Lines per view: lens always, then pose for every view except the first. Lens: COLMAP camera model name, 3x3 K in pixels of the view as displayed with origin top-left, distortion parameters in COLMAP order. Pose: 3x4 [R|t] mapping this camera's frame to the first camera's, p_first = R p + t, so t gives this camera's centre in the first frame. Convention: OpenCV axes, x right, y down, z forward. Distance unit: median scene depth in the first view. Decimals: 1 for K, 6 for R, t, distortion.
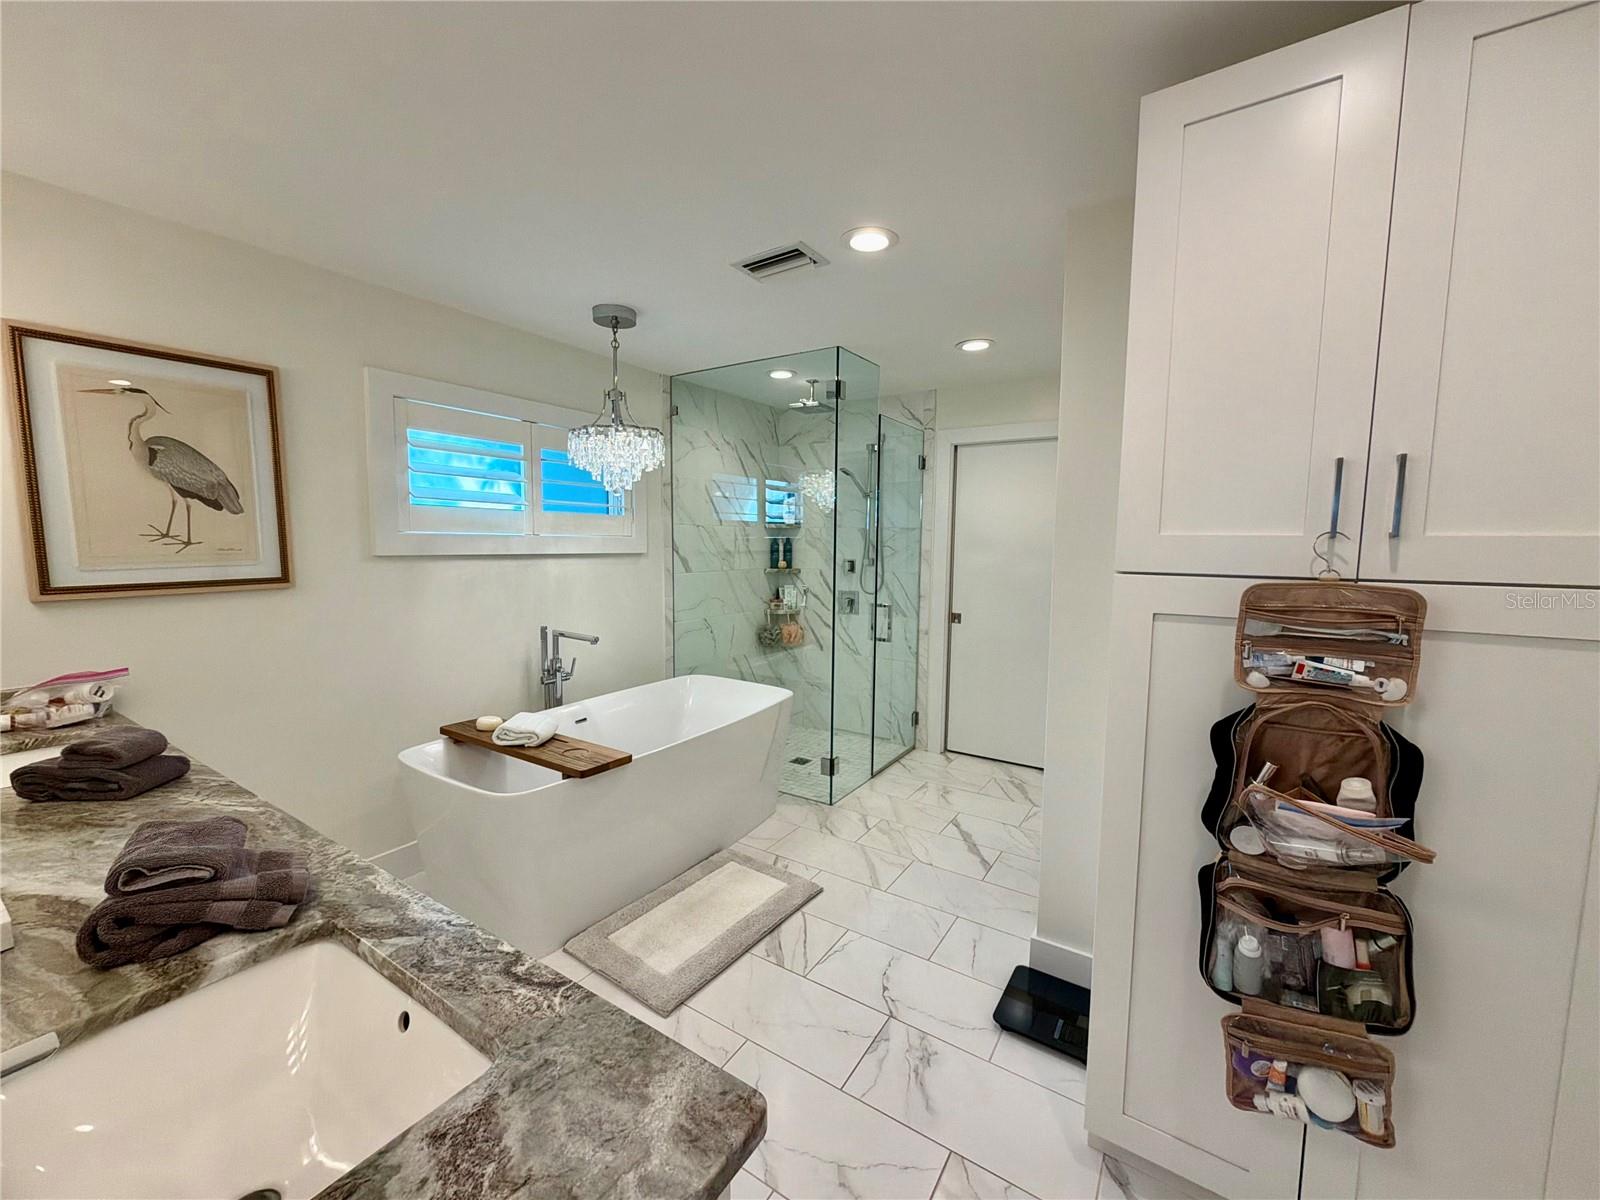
lens RADIAL K [[636.7, 0, 798.9], [0, 636.7, 601.4], [0, 0, 1]] dist [-0.002276, -0.000042]
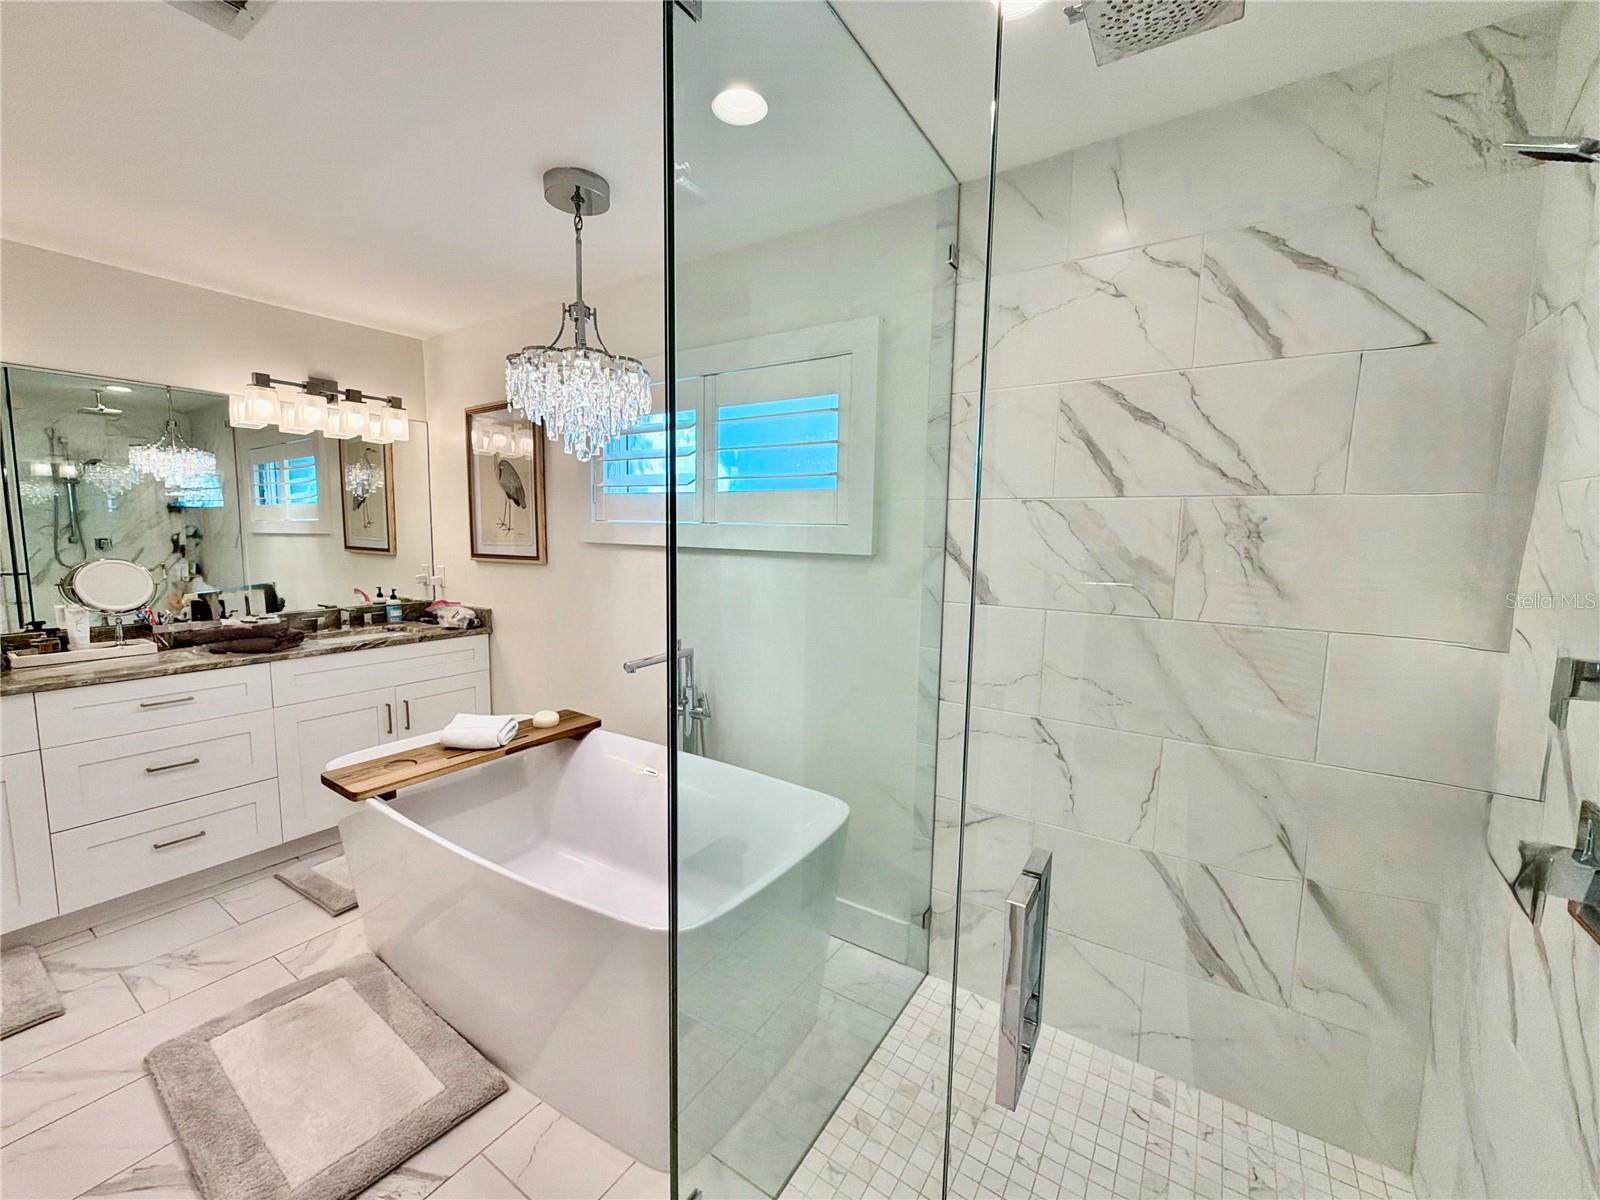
lens RADIAL K [[636.7, 0, 798.9], [0, 636.7, 601.4], [0, 0, 1]] dist [-0.002276, -0.000042]
pose [[0.000020, 0.098679, -0.995119, 0.409519], [-0.115948, 0.988408, 0.098011, -0.113498], [0.993255, 0.115380, 0.011462, 1.269084]]
